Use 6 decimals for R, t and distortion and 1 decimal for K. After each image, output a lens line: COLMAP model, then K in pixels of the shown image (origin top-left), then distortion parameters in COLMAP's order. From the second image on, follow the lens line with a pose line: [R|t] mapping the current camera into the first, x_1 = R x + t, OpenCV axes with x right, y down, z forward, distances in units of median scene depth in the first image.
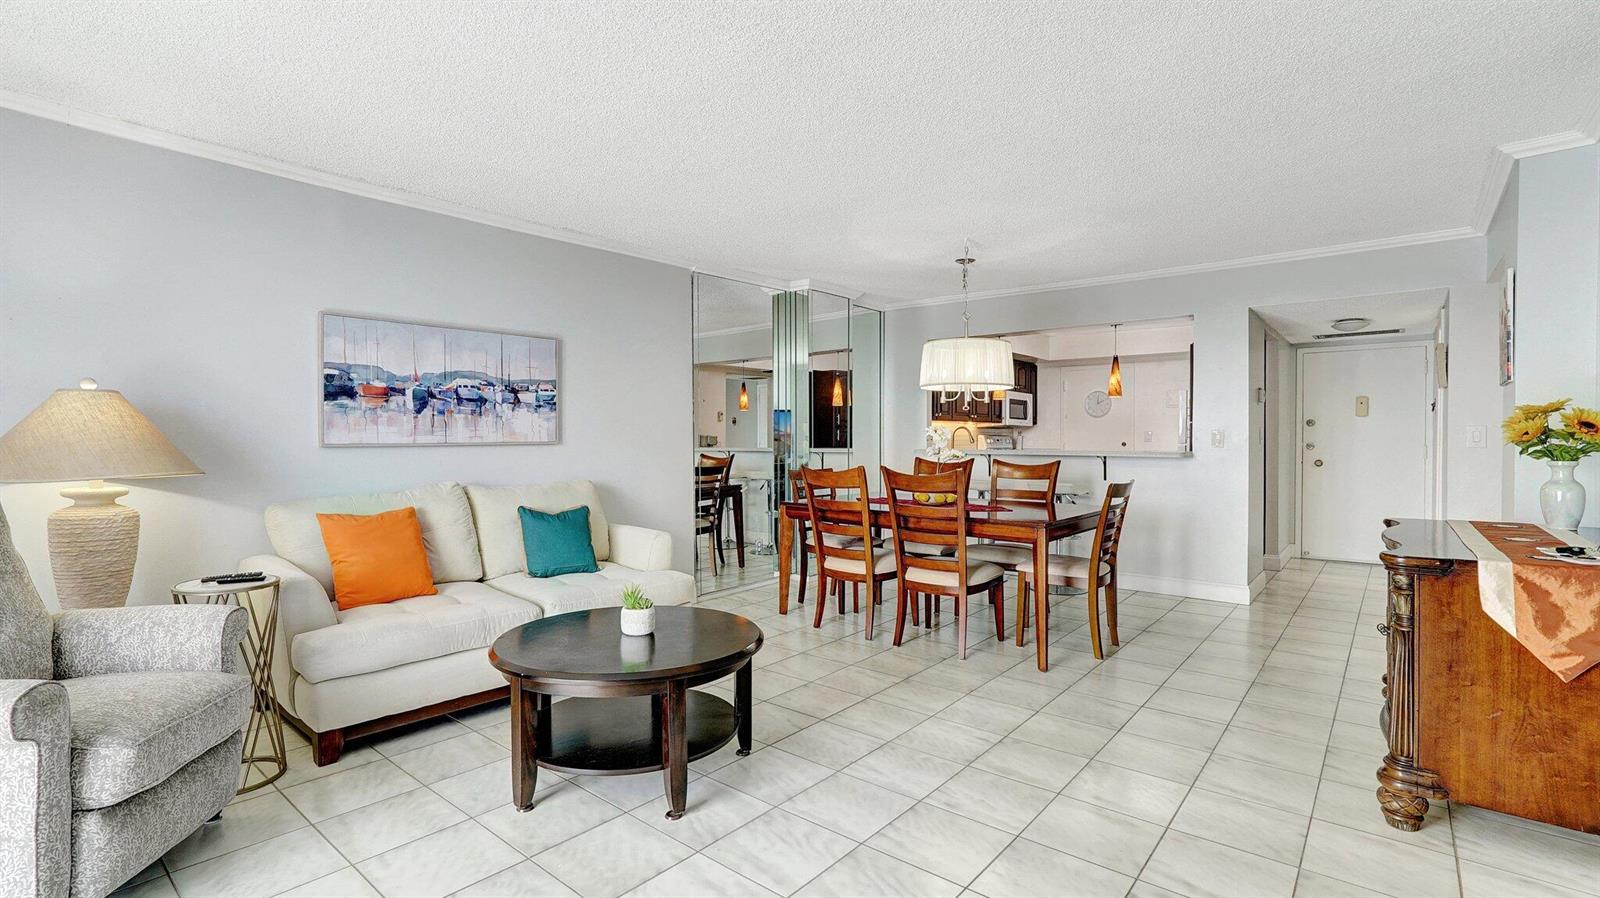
lens RADIAL K [[715.4, 0, 796.4], [0, 715.4, 451.9], [0, 0, 1]] dist [-0.015820, 0.006777]
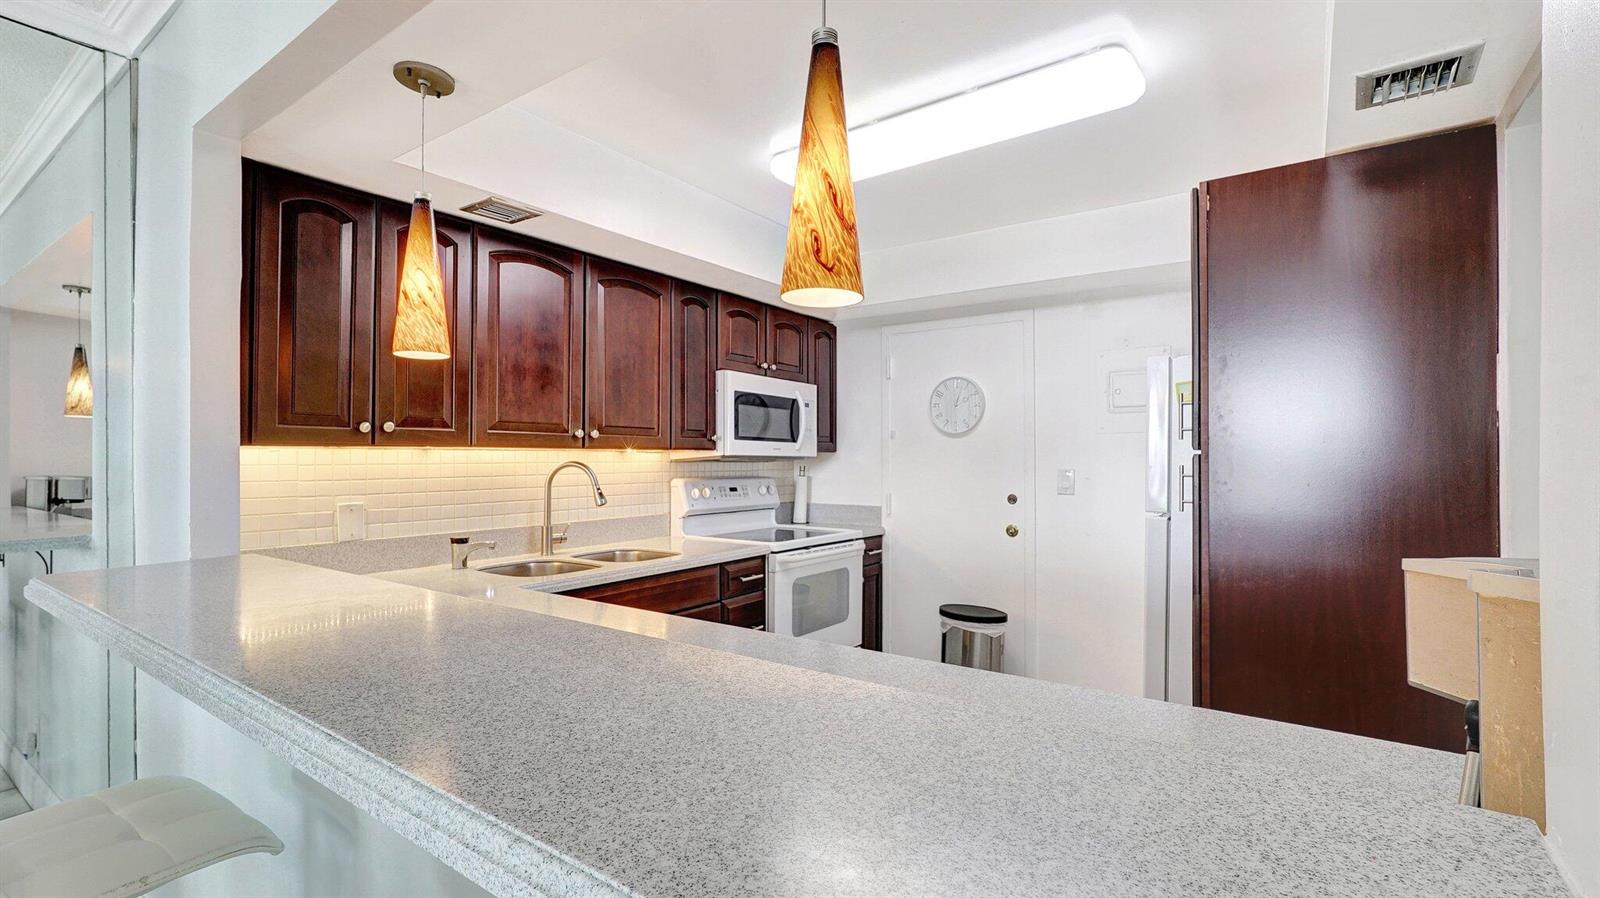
lens RADIAL K [[715.4, 0, 812.0], [0, 715.4, 460.8], [0, 0, 1]] dist [-0.015820, 0.006777]
pose [[0.995098, -0.002814, 0.098857, 0.645407], [0.004498, 0.999848, -0.016816, -0.058792], [-0.098795, 0.017179, 0.994960, 1.267880]]
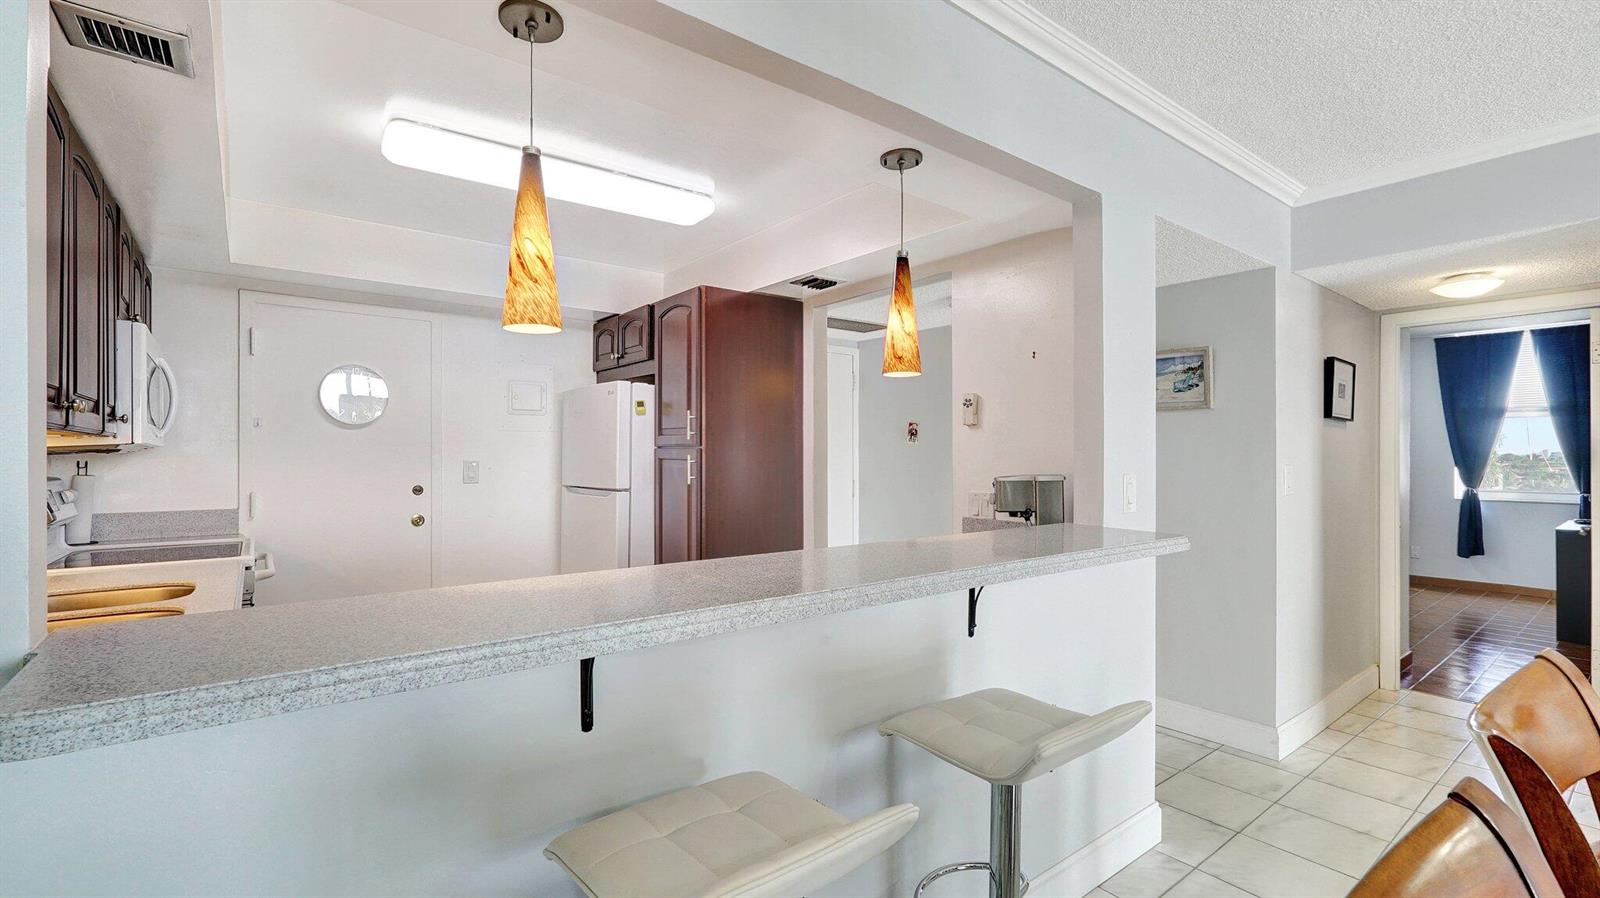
lens RADIAL K [[715.4, 0, 797.1], [0, 715.4, 452.0], [0, 0, 1]] dist [-0.015820, 0.006777]
pose [[0.198632, 0.007334, 0.980047, 0.175741], [0.014934, 0.999833, -0.010509, -0.057415], [-0.979960, 0.016724, 0.198490, 1.467211]]
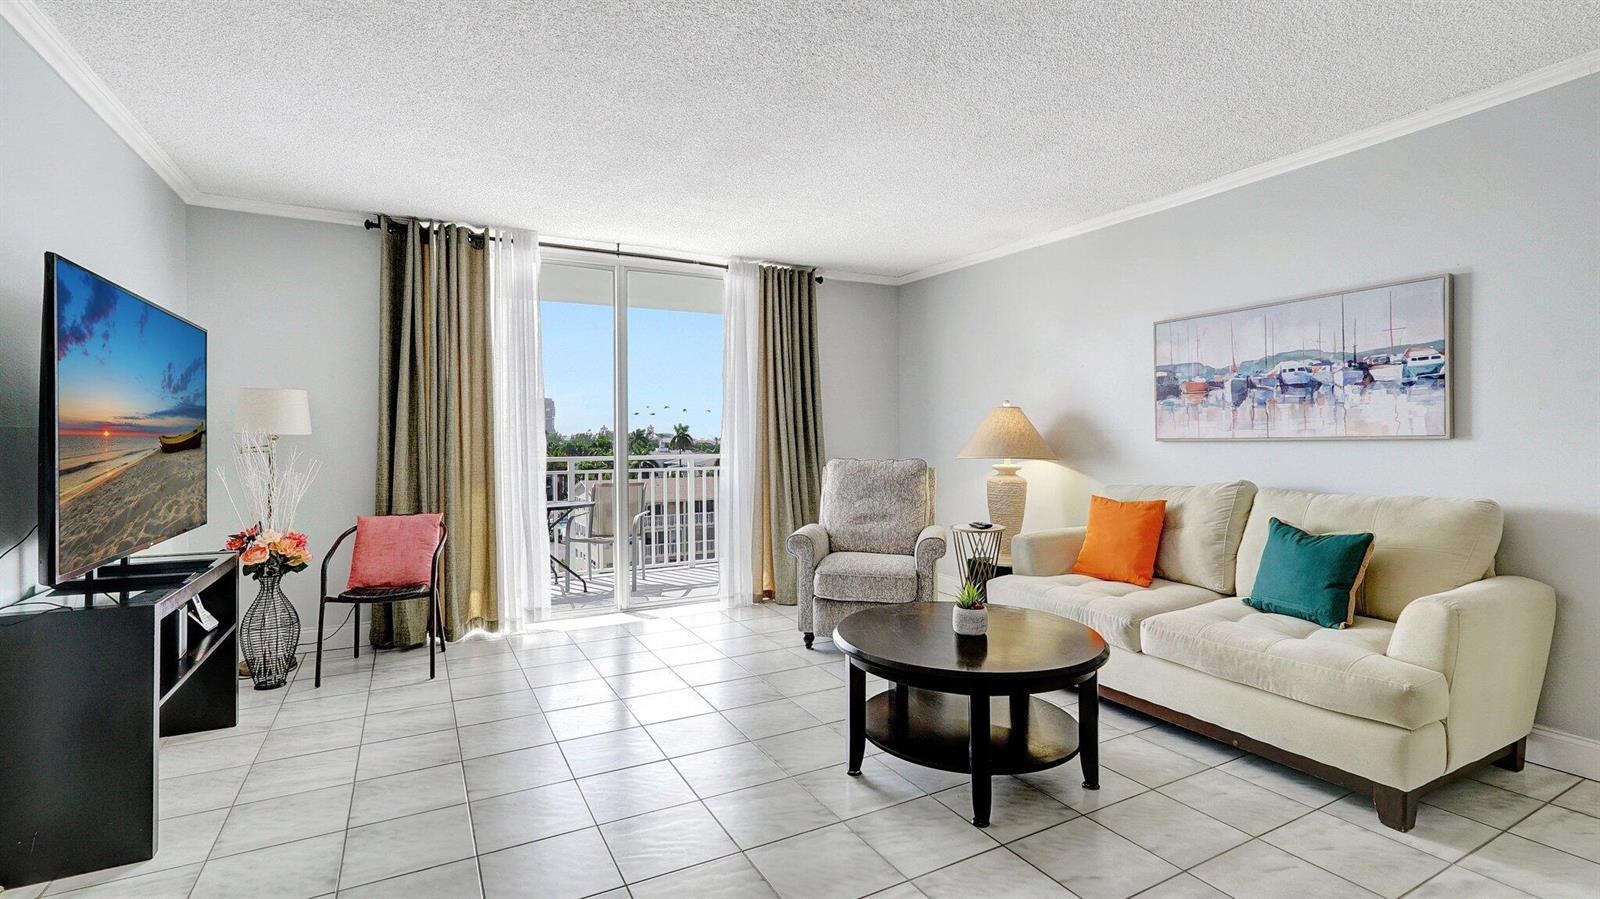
lens RADIAL K [[715.4, 0, 794.8], [0, 715.4, 437.3], [0, 0, 1]] dist [-0.015820, 0.006777]
pose [[-0.374059, 0.001640, -0.927403, 0.523361], [-0.007290, 0.999962, 0.004709, -0.012438], [0.927376, 0.008522, -0.374033, 0.768076]]
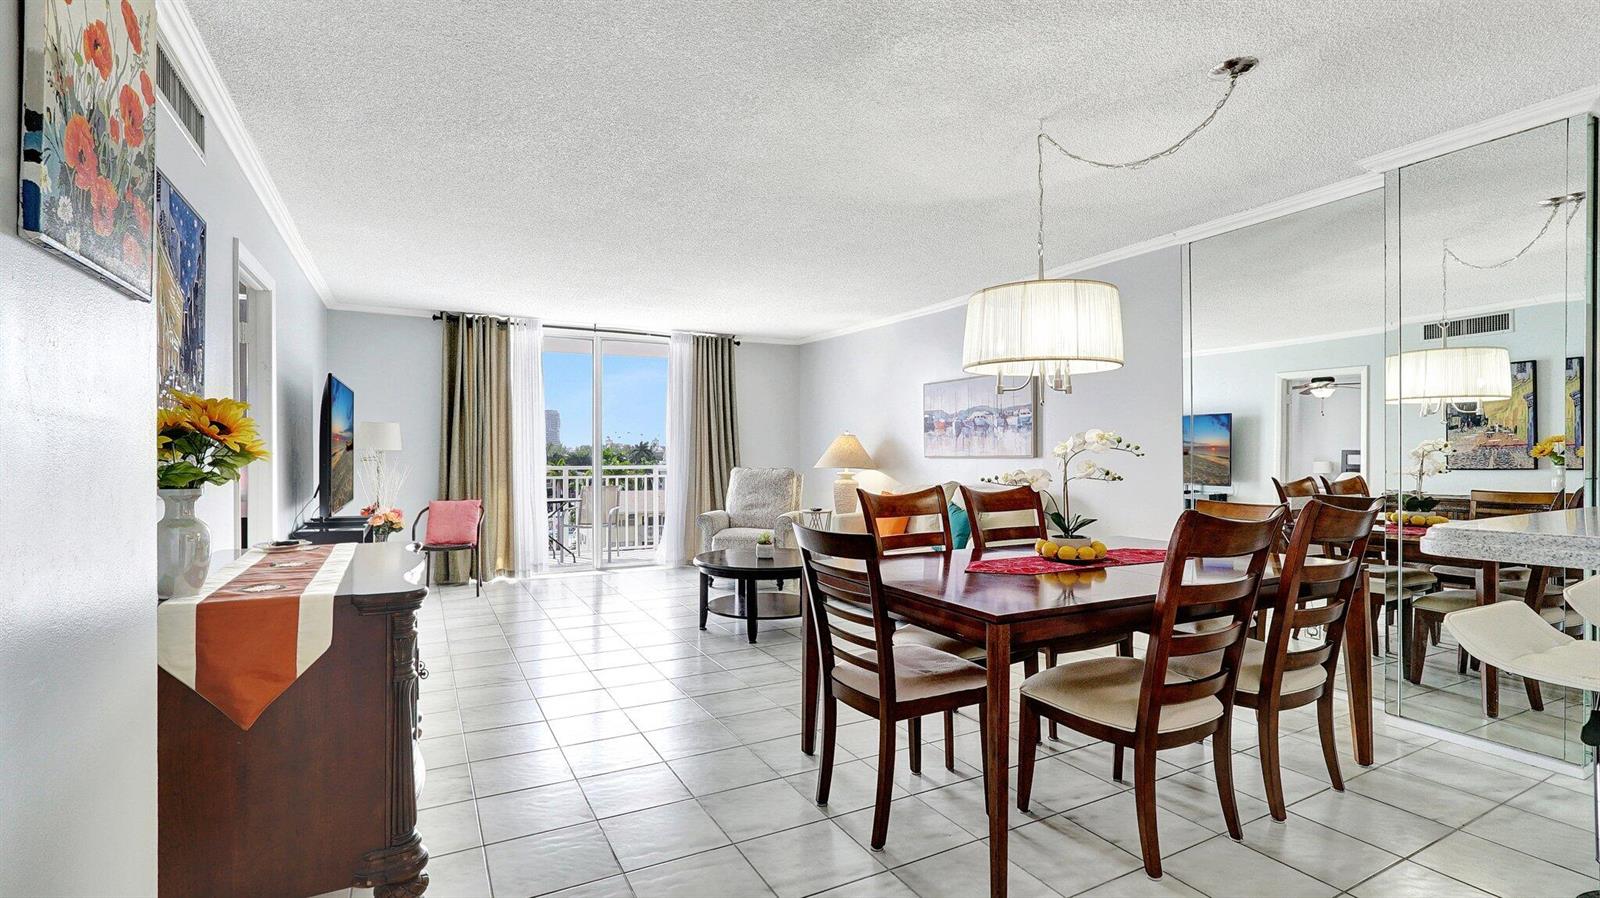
lens RADIAL K [[715.4, 0, 795.9], [0, 715.4, 455.5], [0, 0, 1]] dist [-0.015820, 0.006777]
pose [[-0.377647, 0.004612, -0.925938, 1.001036], [-0.014573, 0.999834, 0.010924, -0.024356], [0.925835, 0.017619, -0.377517, 1.197548]]
